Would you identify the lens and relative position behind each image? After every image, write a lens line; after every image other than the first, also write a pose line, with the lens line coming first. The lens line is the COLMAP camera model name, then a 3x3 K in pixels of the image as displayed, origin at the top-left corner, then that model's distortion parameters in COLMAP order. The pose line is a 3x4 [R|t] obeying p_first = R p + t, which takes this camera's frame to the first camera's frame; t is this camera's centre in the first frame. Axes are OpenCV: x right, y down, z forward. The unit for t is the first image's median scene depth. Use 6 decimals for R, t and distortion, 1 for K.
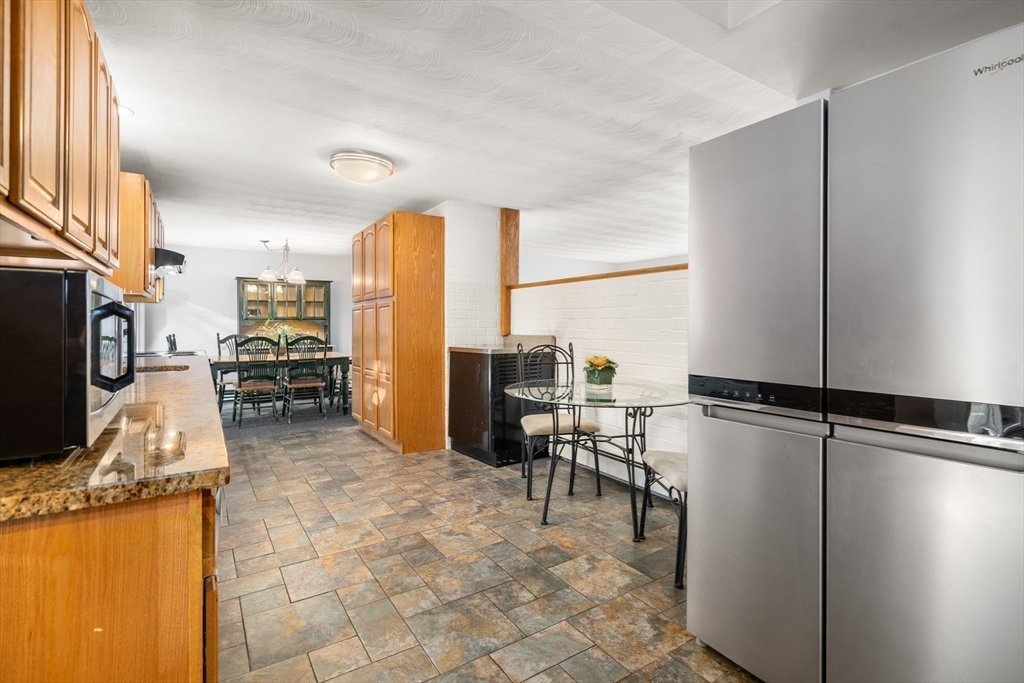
lens RADIAL K [[483.1, 0, 515.0], [0, 483.1, 322.5], [0, 0, 1]] dist [0.000411, 0.000330]
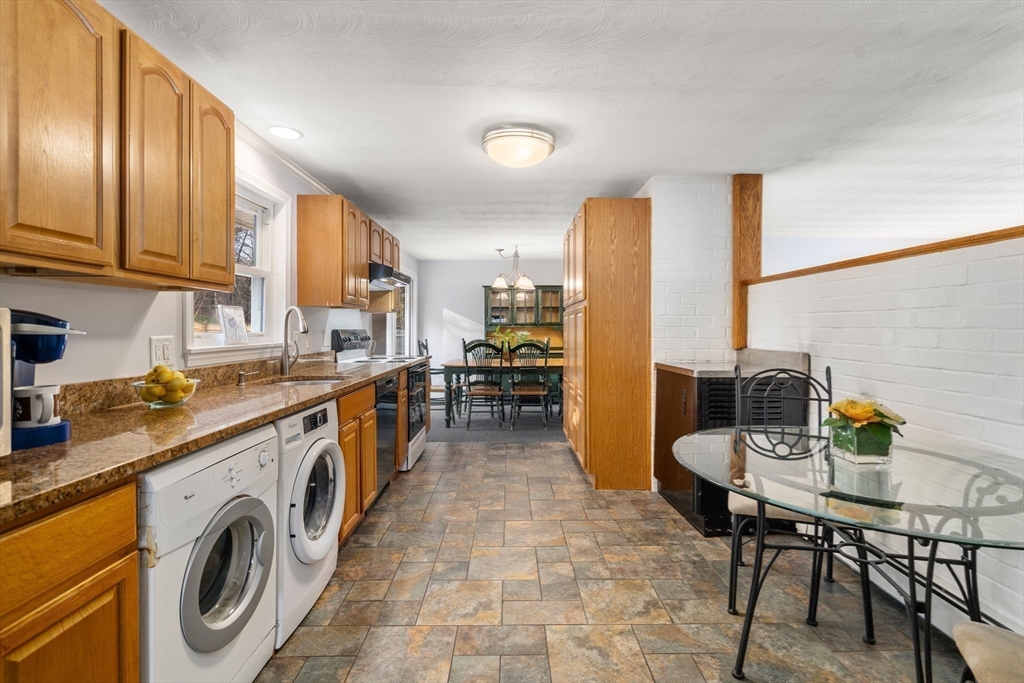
lens RADIAL K [[478.8, 0, 511.9], [0, 478.8, 330.8], [0, 0, 1]] dist [-0.000500, 0.000376]
pose [[0.840923, 0.004412, -0.541136, 0.099464], [0.002475, 0.999925, 0.012000, -0.012236], [0.541149, -0.011430, 0.840849, 0.246344]]
